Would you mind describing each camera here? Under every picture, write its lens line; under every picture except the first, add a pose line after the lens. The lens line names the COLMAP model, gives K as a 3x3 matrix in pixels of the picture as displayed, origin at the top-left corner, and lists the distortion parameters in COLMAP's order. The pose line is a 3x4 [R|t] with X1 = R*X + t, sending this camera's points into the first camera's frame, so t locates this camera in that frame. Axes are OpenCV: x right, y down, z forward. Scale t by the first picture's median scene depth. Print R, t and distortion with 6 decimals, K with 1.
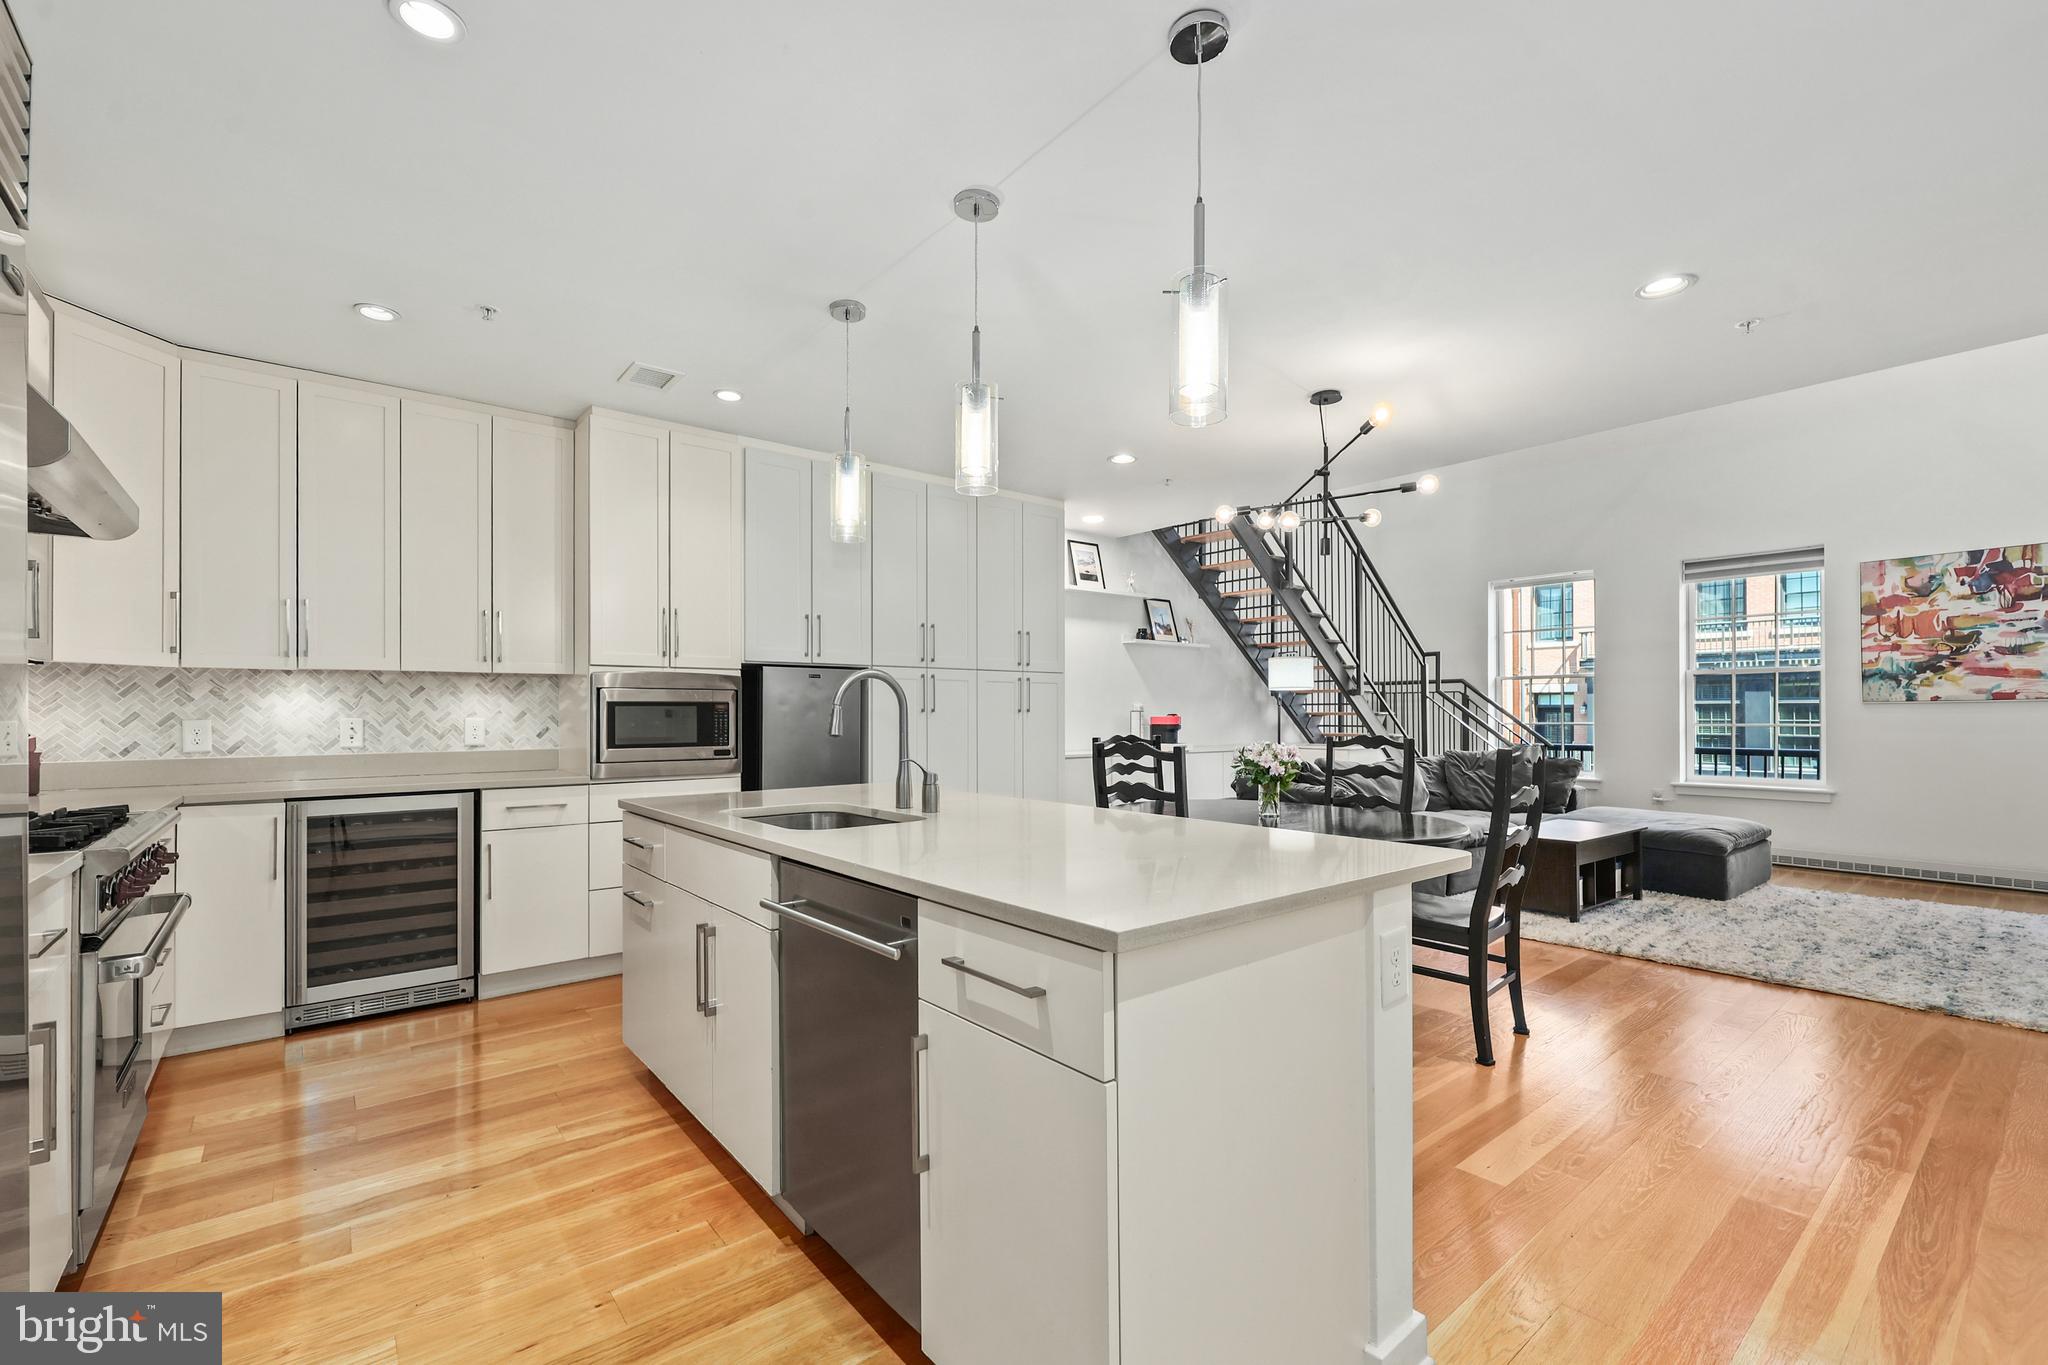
lens RADIAL K [[855.7, 0, 1022.3], [0, 855.7, 707.7], [0, 0, 1]] dist [-0.001083, -0.000069]
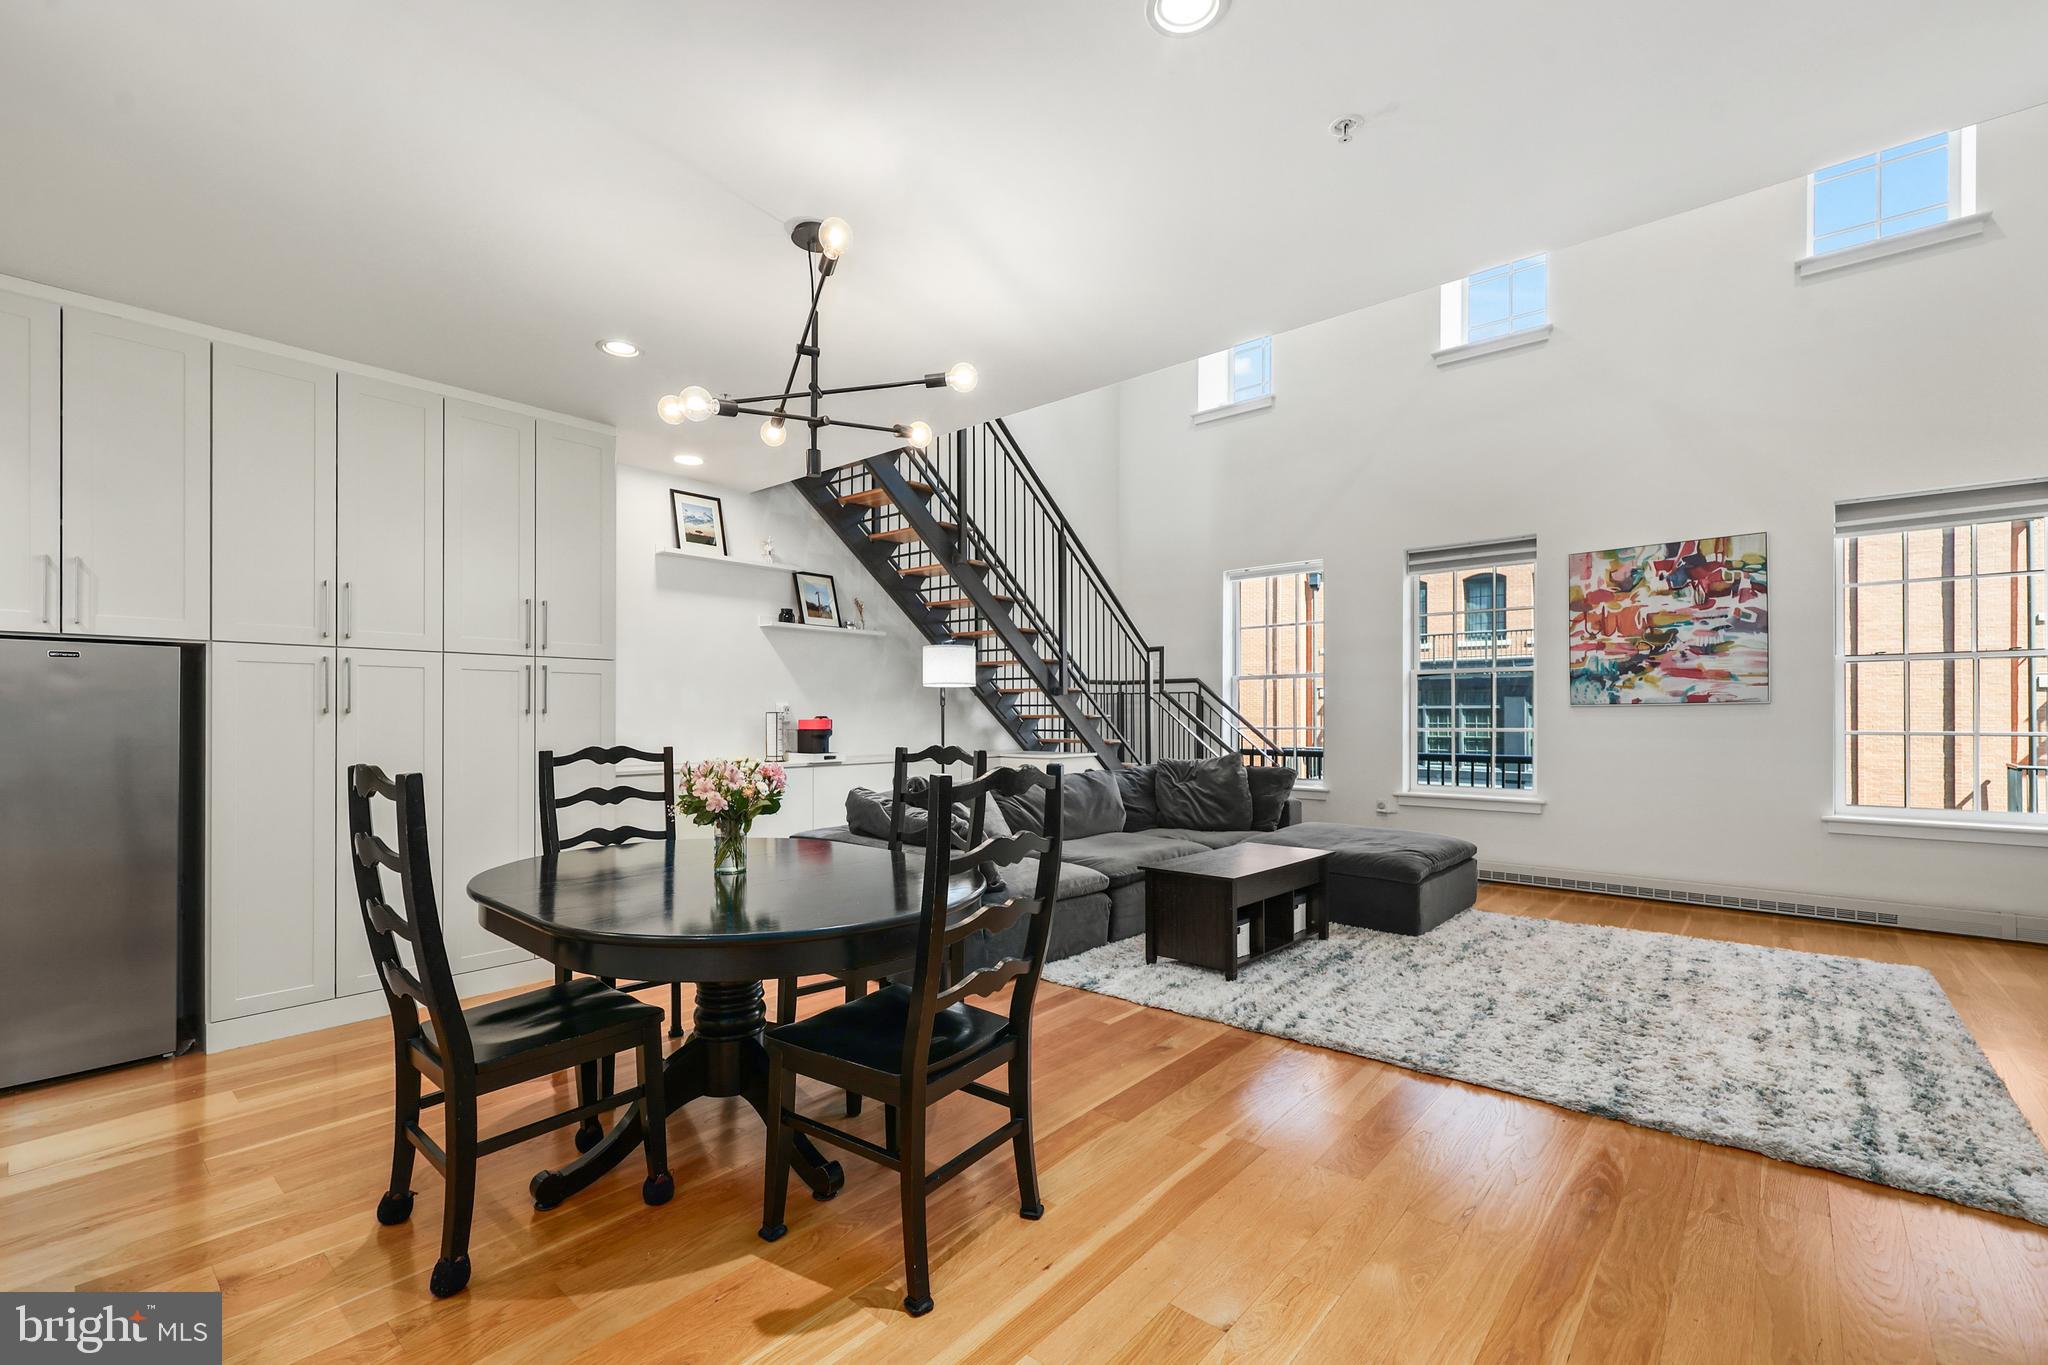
lens RADIAL K [[866.7, 0, 1024.7], [0, 866.7, 713.2], [0, 0, 1]] dist [0.002321, -0.000011]
pose [[0.983370, 0.002302, 0.181599, 0.242975], [-0.002794, 0.999993, 0.002457, 0.001807], [-0.181592, -0.002924, 0.983370, 0.192285]]
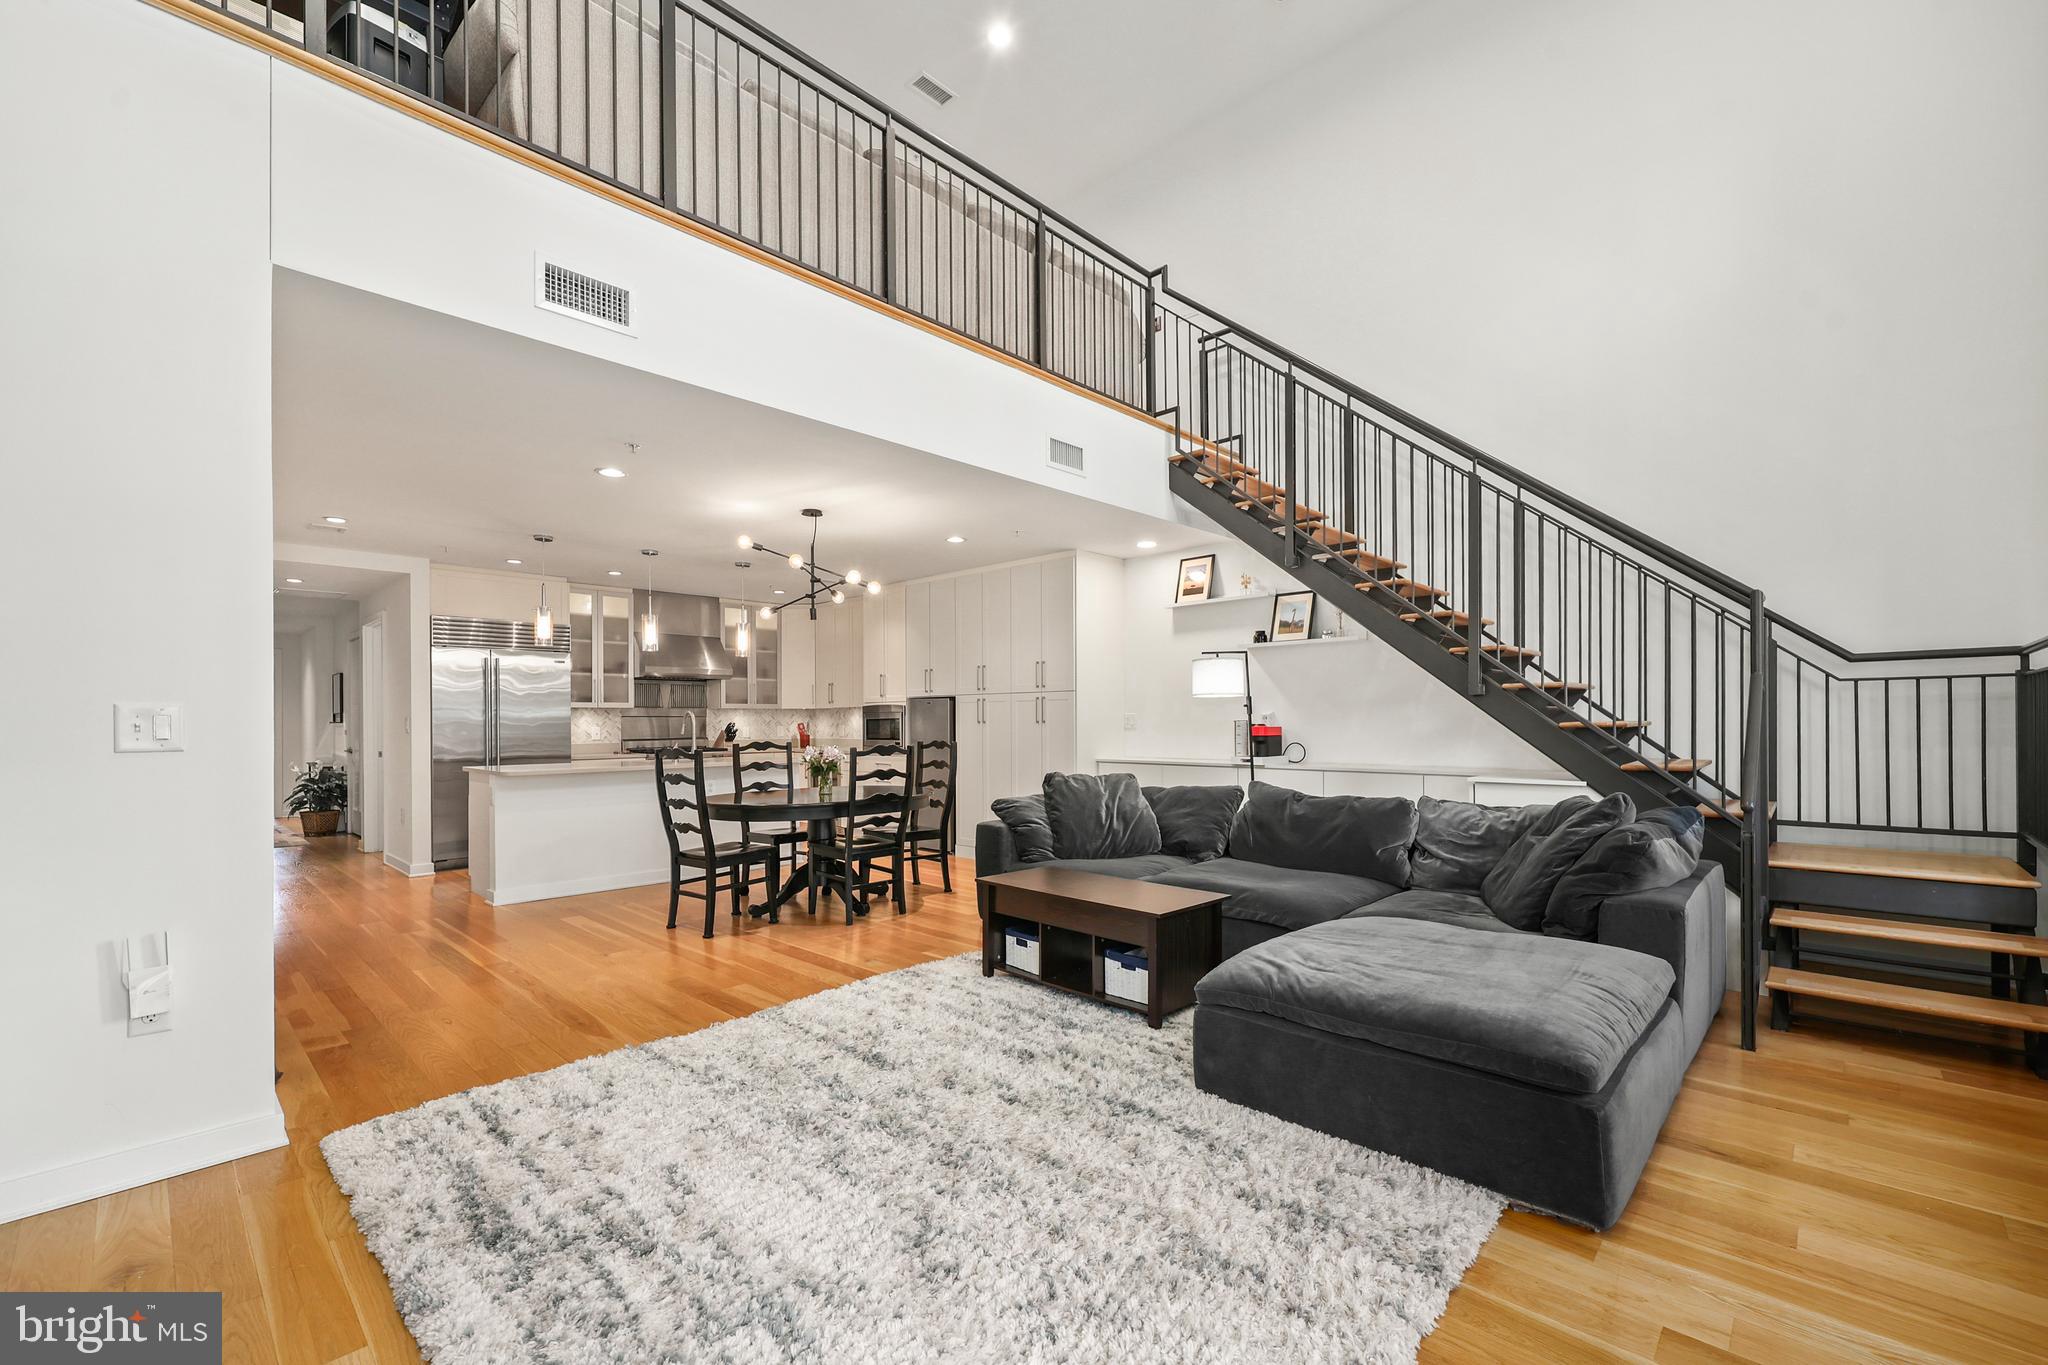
lens RADIAL K [[866.7, 0, 1024.7], [0, 866.7, 713.2], [0, 0, 1]] dist [0.002321, -0.000011]
pose [[0.117979, -0.005917, -0.992998, 1.168842], [0.009301, 0.999945, -0.004854, -0.004181], [0.992973, -0.008663, 0.118027, 0.735915]]
